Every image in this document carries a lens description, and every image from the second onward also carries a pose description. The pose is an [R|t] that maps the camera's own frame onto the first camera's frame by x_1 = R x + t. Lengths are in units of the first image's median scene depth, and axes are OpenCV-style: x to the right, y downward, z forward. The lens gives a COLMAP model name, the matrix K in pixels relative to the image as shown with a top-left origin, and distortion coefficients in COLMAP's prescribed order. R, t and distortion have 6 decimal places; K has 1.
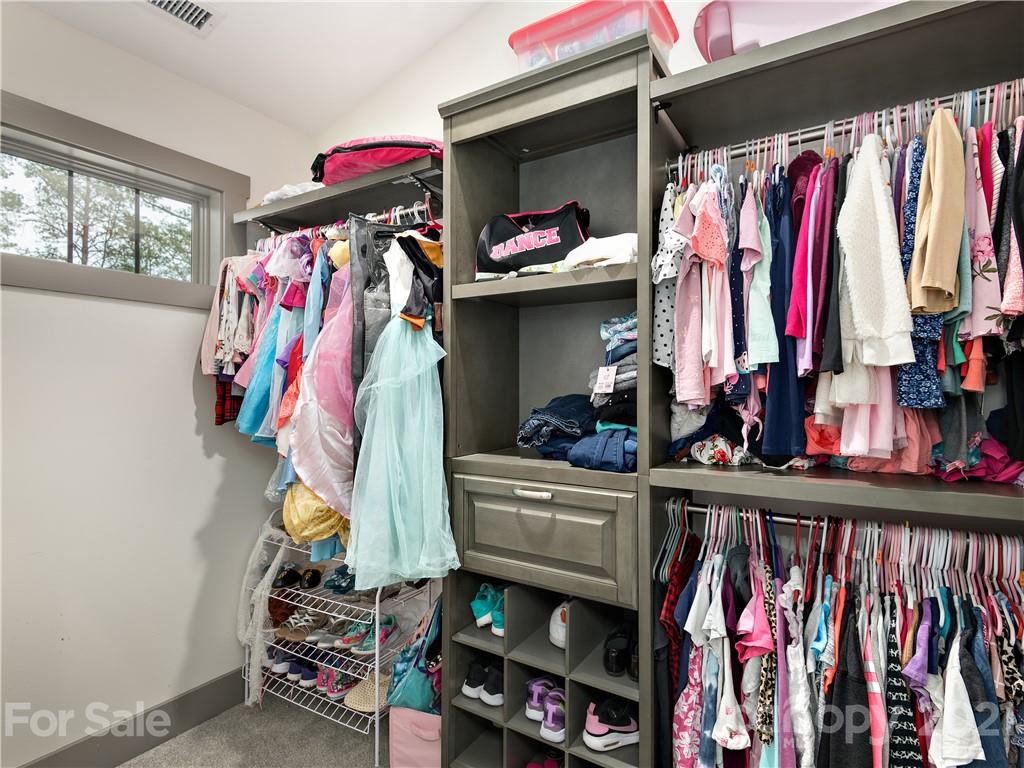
lens RADIAL K [[533.9, 0, 516.9], [0, 533.9, 380.2], [0, 0, 1]] dist [0.030058, -0.017197]
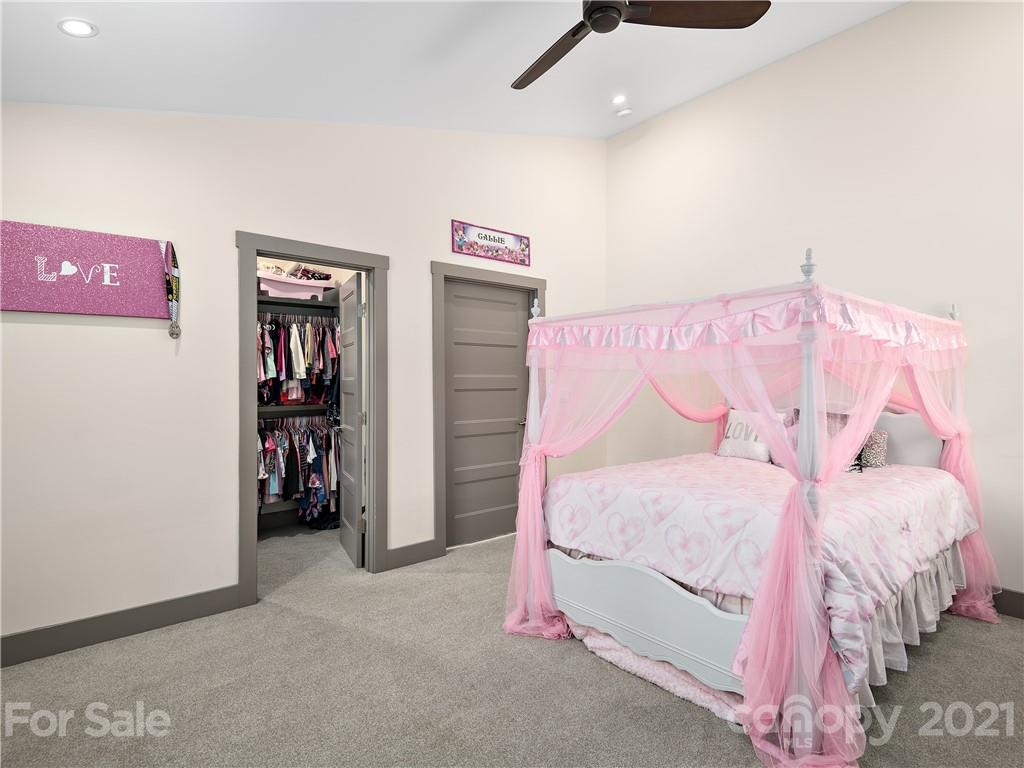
lens RADIAL K [[533.9, 0, 520.2], [0, 533.9, 378.5], [0, 0, 1]] dist [0.030058, -0.017197]
pose [[0.309144, 0.001860, 0.951014, -2.807549], [-0.008363, 0.999965, 0.000763, -0.044315], [-0.950979, -0.008189, 0.309148, -1.997503]]
